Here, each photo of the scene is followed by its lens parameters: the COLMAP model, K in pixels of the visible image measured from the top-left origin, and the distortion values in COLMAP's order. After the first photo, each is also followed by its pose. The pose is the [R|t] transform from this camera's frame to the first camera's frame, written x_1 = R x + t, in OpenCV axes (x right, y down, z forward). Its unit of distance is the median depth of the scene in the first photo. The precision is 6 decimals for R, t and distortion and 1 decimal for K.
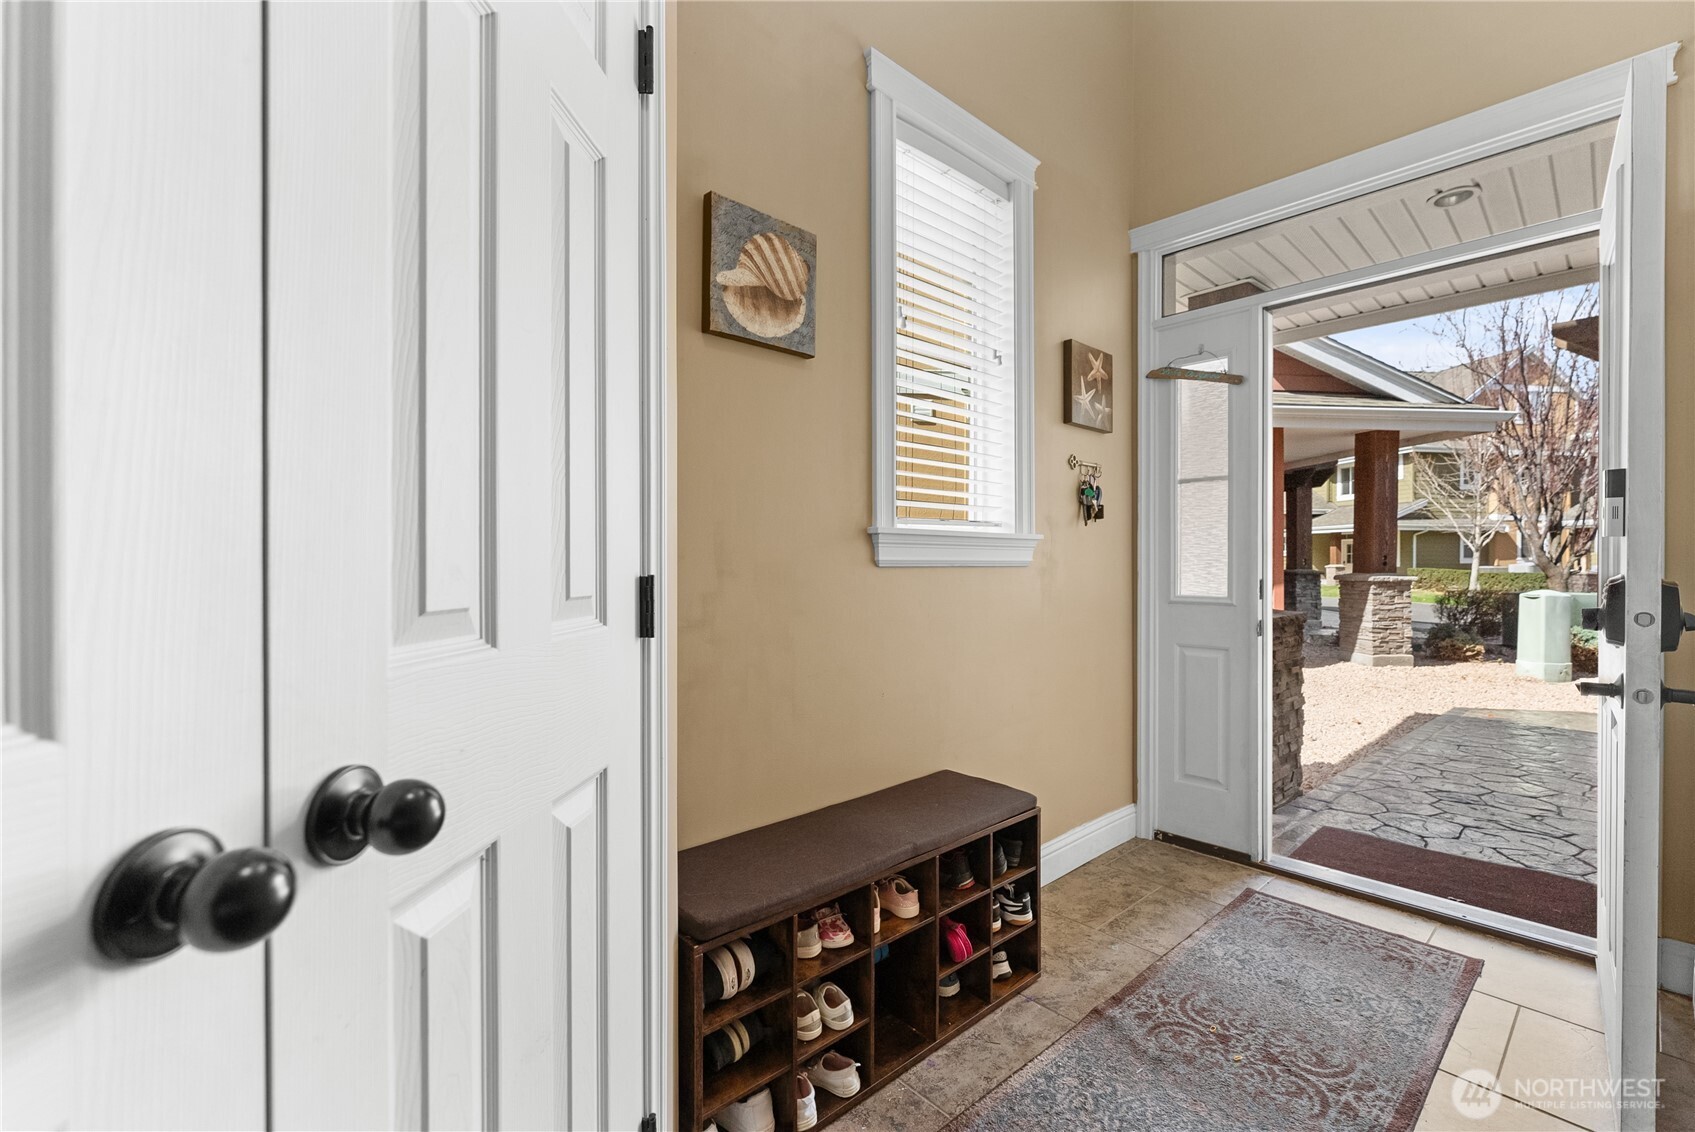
lens RADIAL K [[738.5, 0, 851.6], [0, 738.5, 570.7], [0, 0, 1]] dist [-0.001195, -0.000623]
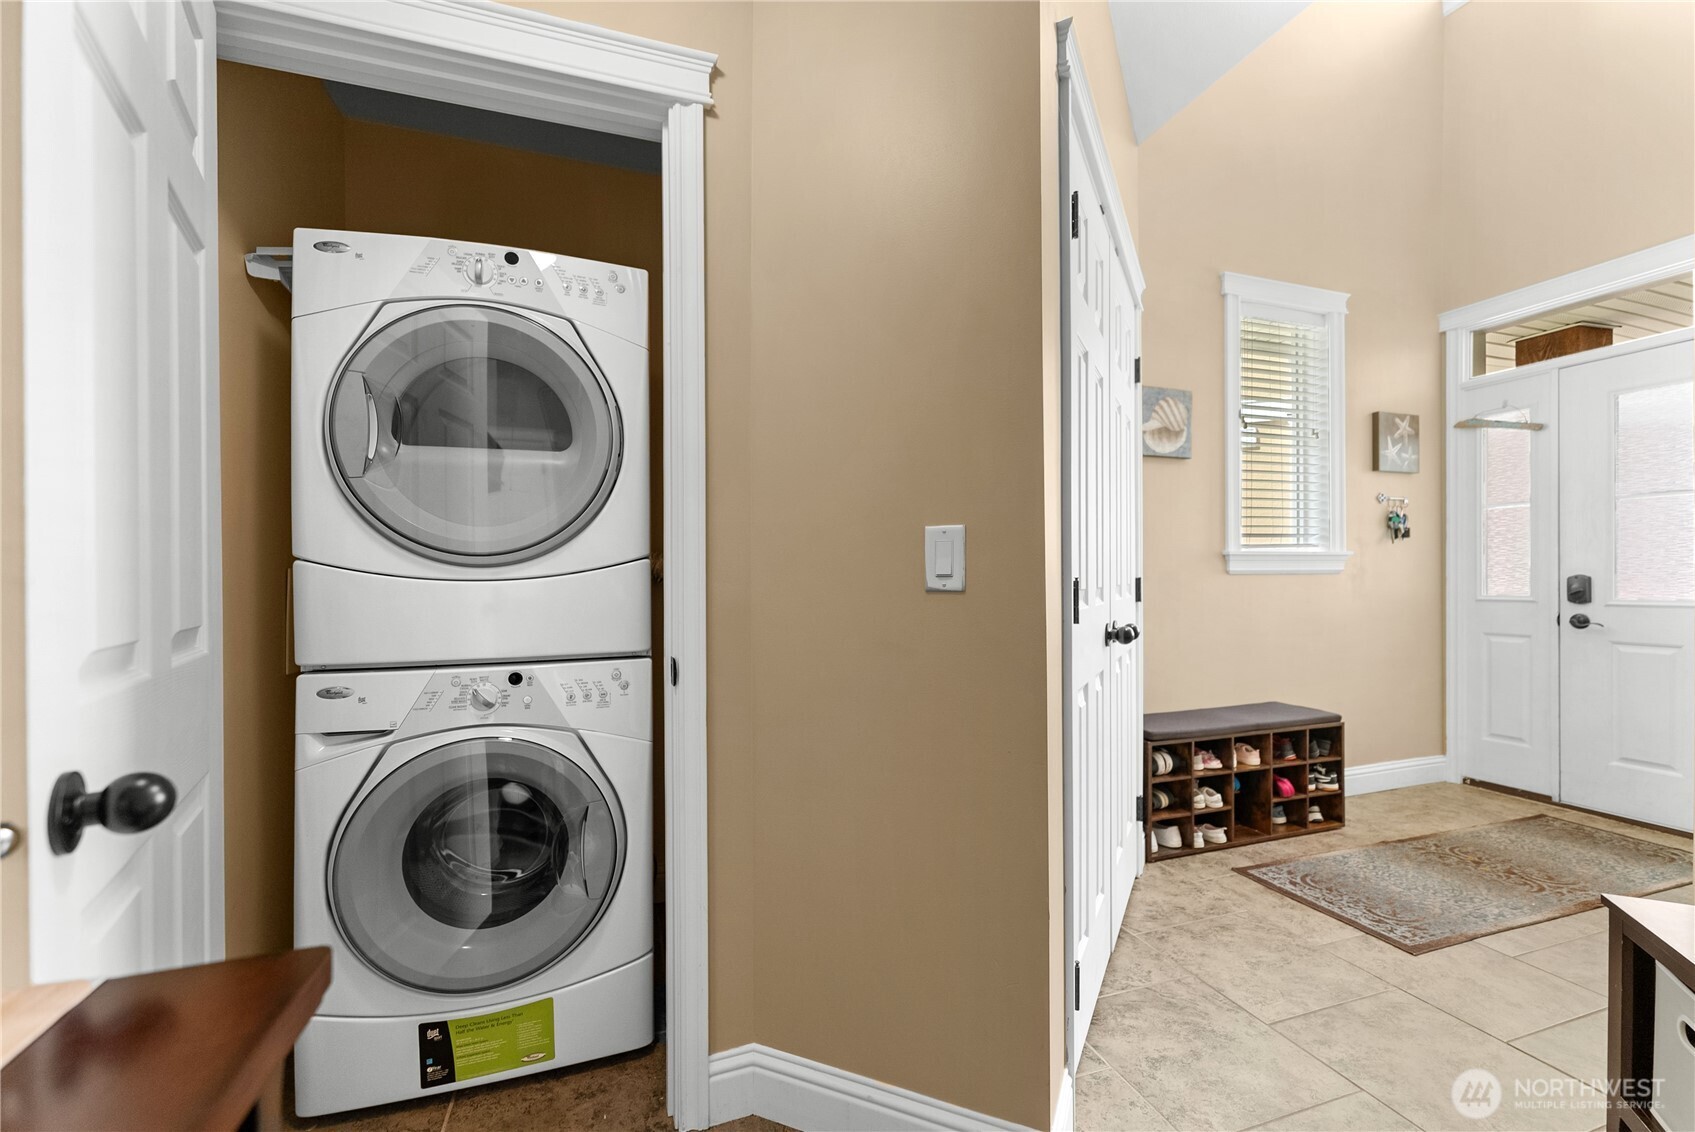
lens RADIAL K [[703.3, 0, 834.7], [0, 703.3, 587.4], [0, 0, 1]] dist [0.000177, 0.001174]
pose [[0.912233, -0.001768, -0.409668, -0.132854], [0.004892, 0.999966, 0.006576, 0.010080], [0.409642, -0.008003, 0.912211, -0.874886]]
